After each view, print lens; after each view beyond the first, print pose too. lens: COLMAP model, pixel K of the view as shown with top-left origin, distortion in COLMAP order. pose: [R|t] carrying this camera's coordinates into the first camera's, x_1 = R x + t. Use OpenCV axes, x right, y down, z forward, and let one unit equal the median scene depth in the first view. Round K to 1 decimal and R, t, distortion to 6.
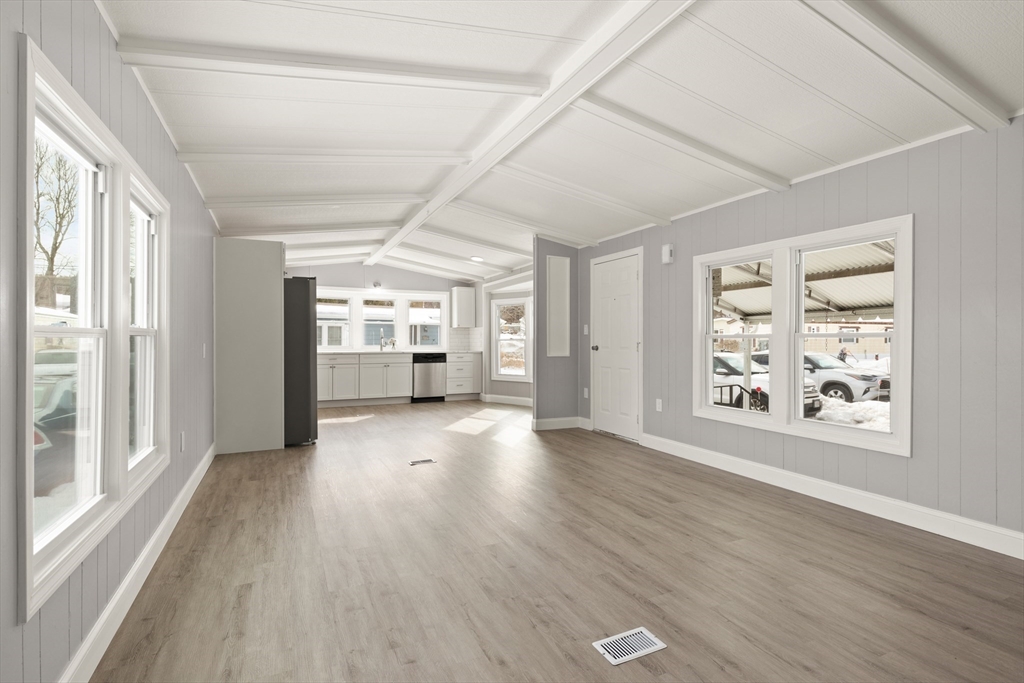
lens RADIAL K [[488.9, 0, 520.2], [0, 488.9, 339.8], [0, 0, 1]] dist [0.010297, 0.000044]
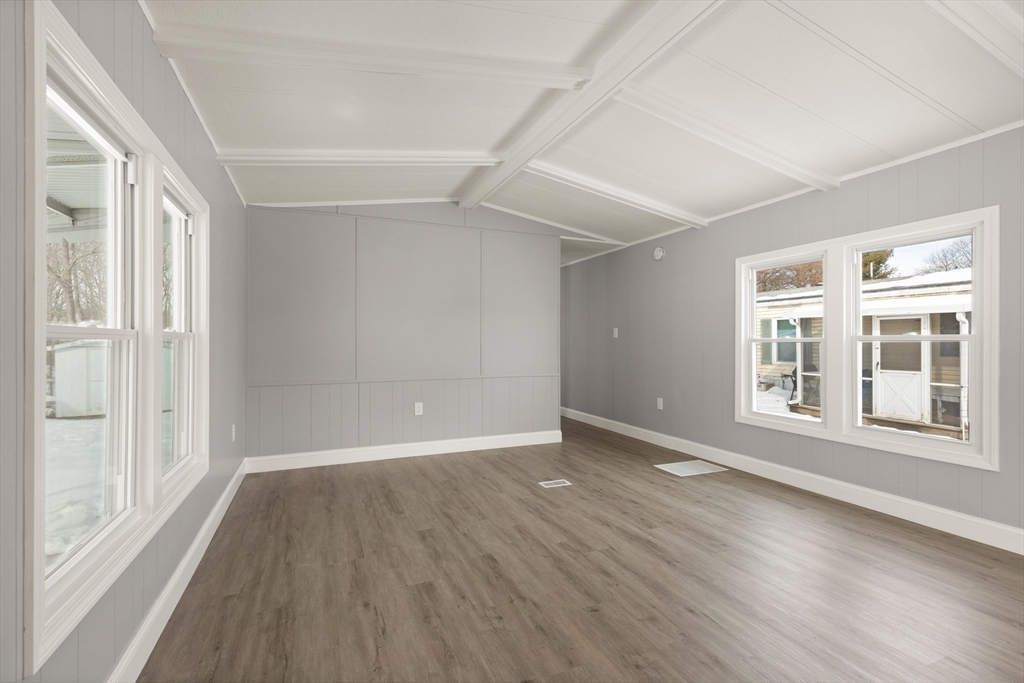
lens RADIAL K [[464.2, 0, 516.6], [0, 464.2, 343.9], [0, 0, 1]] dist [0.008106, -0.000028]
pose [[-0.998884, -0.002417, 0.047163, 0.187580], [-0.002158, 0.999982, 0.005544, -0.003867], [-0.047176, 0.005436, -0.998872, 1.931353]]
